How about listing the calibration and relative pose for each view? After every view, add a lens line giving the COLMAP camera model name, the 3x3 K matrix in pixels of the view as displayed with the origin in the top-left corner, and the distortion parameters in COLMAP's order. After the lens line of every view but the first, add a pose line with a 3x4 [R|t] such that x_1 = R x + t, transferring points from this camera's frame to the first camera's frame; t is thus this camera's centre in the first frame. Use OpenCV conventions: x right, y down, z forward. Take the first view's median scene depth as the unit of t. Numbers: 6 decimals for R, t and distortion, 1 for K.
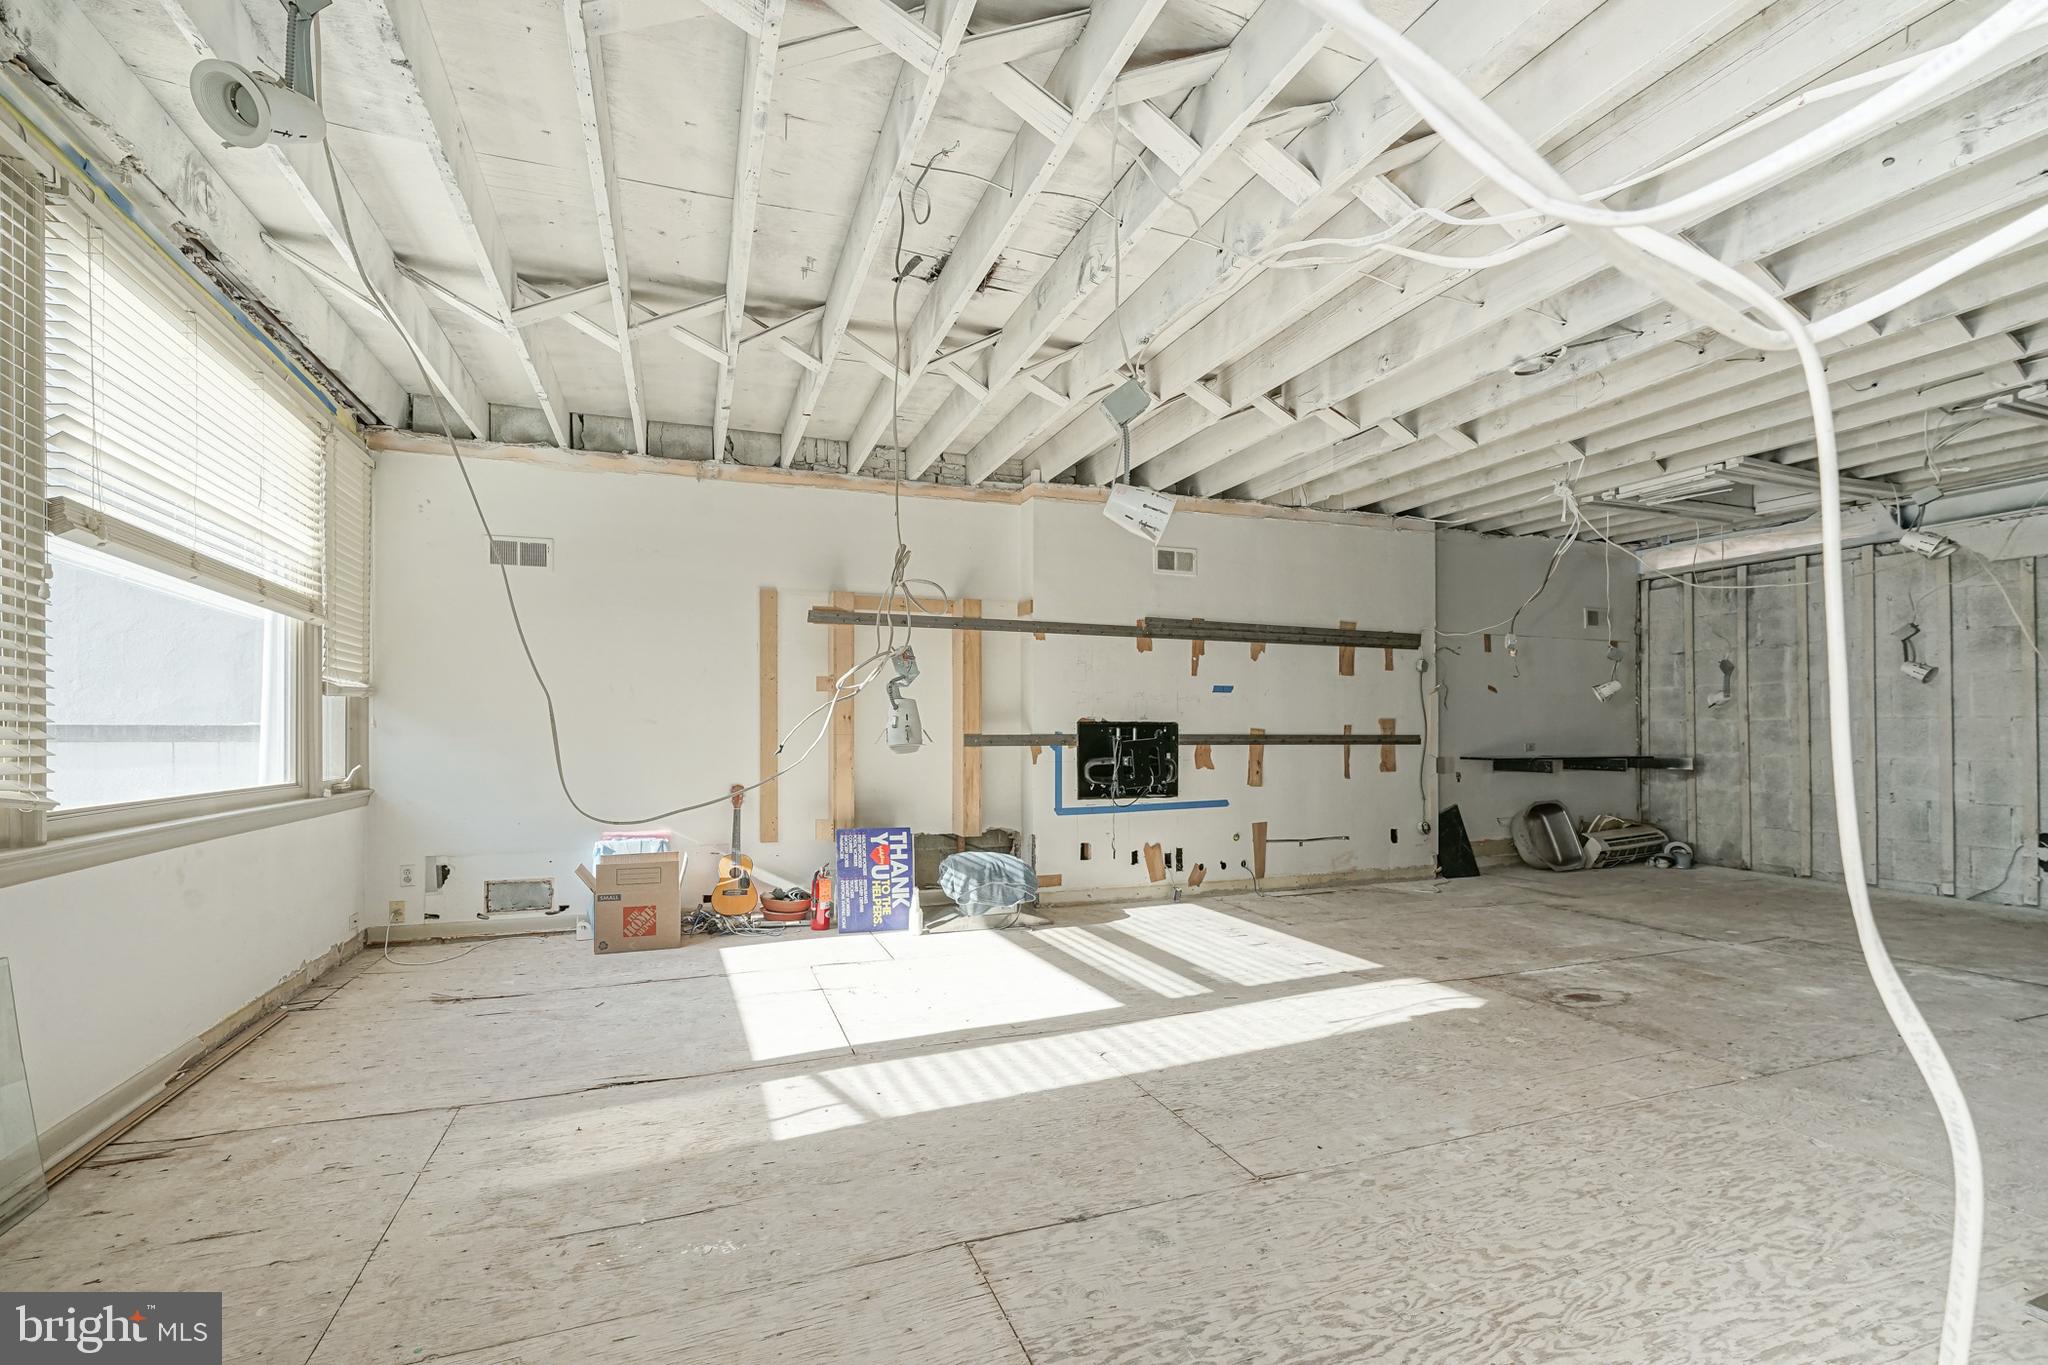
lens RADIAL K [[838.9, 0, 956.6], [0, 838.9, 723.0], [0, 0, 1]] dist [-0.000275, 0.000075]
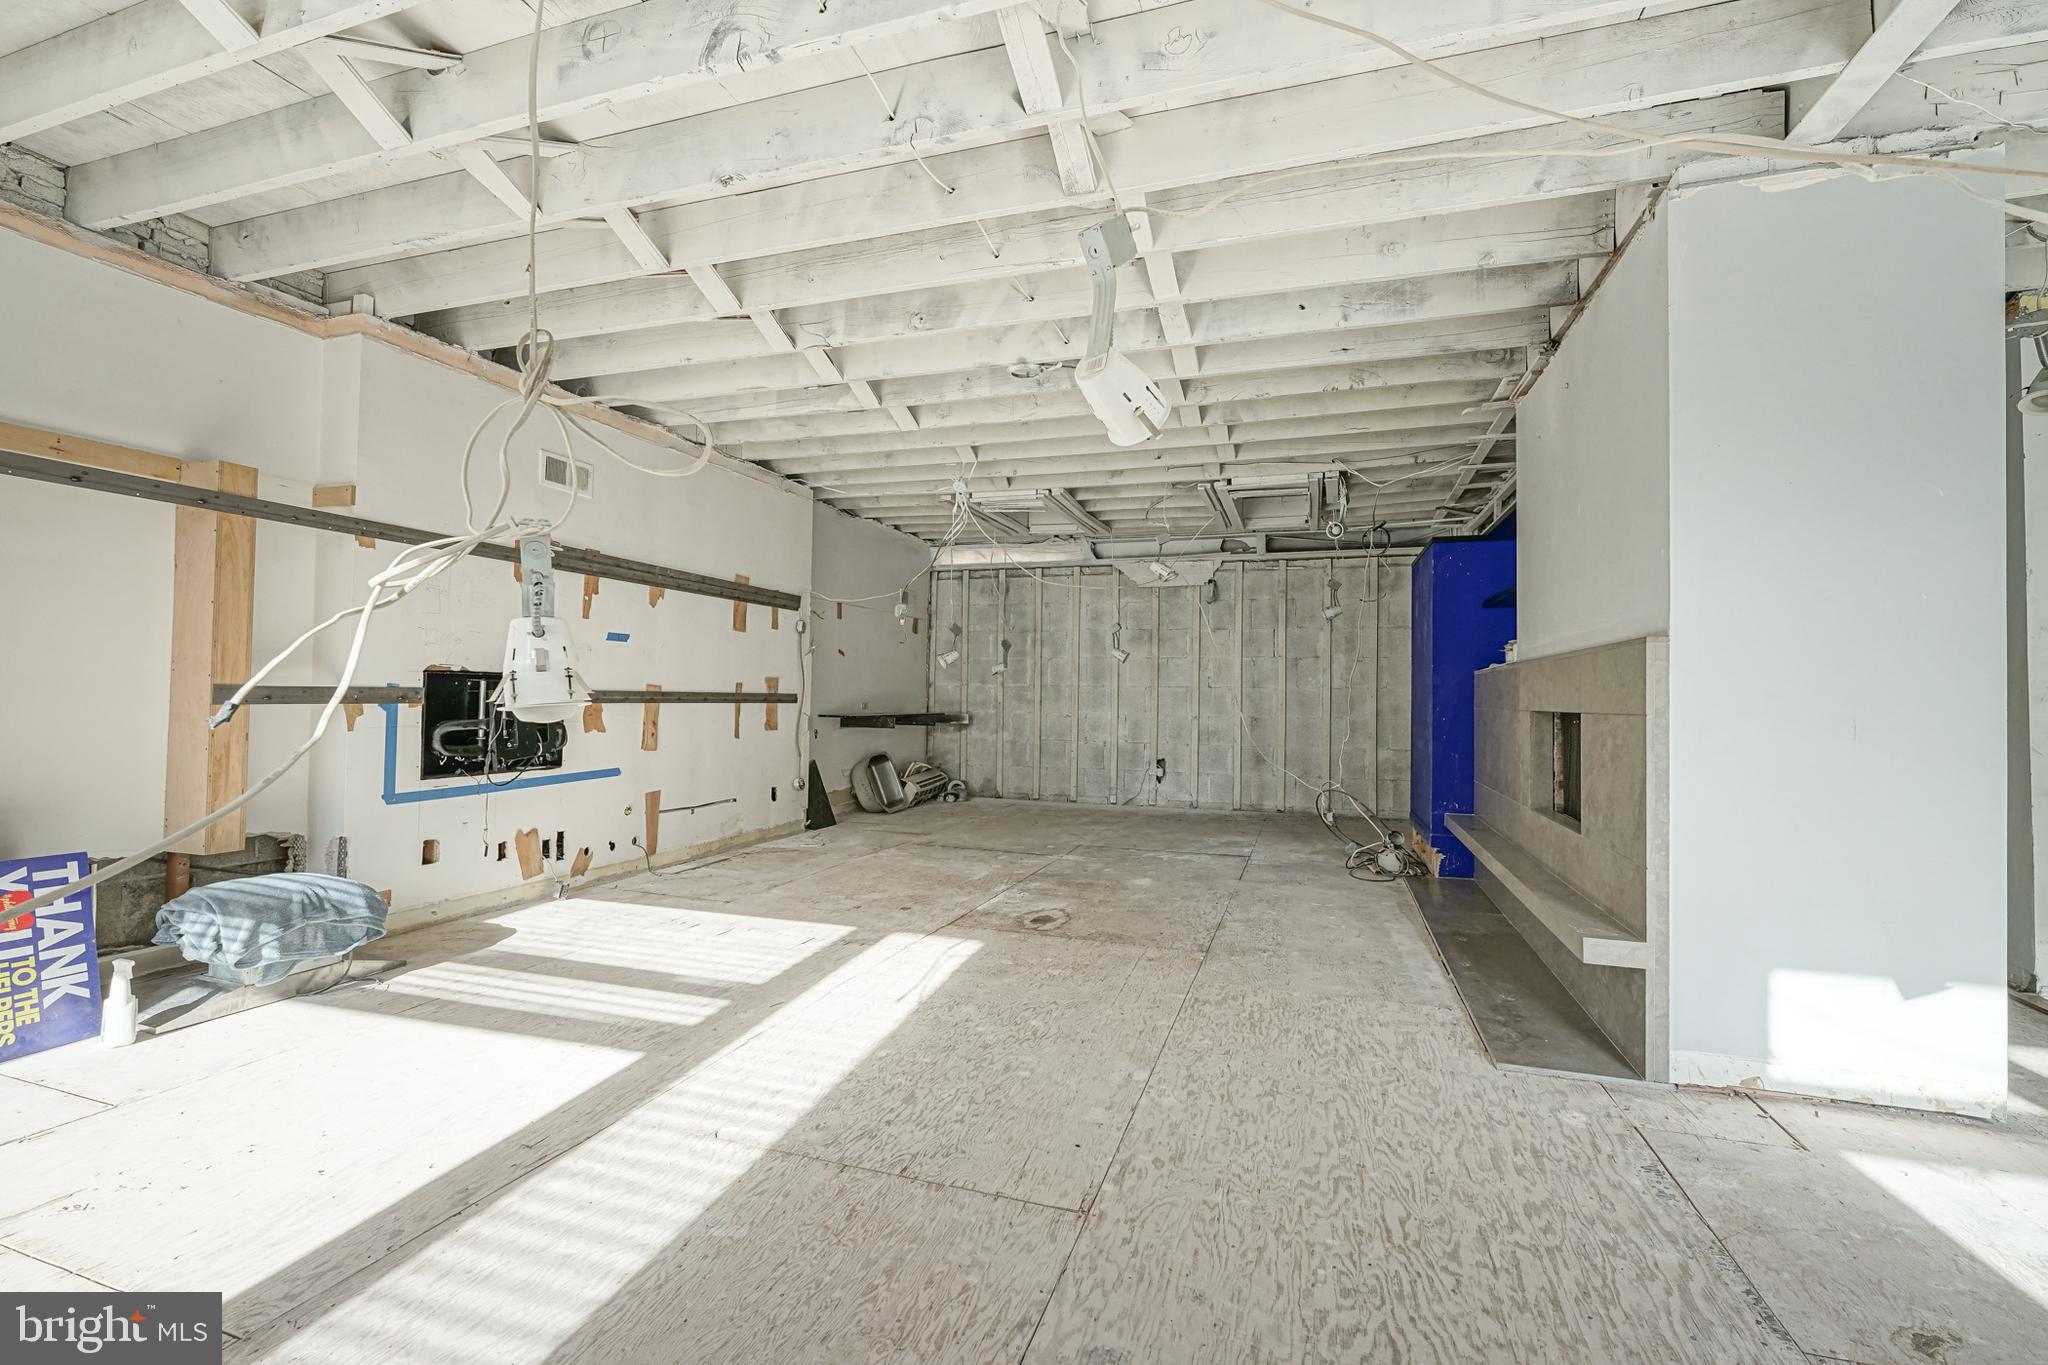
lens RADIAL K [[847.8, 0, 1049.0], [0, 847.8, 675.5], [0, 0, 1]] dist [-0.000870, 0.000215]
pose [[0.608006, 0.028515, 0.793420, -0.098517], [-0.023488, 0.999563, -0.017925, 0.003617], [-0.793585, -0.007738, 0.608410, 0.138407]]
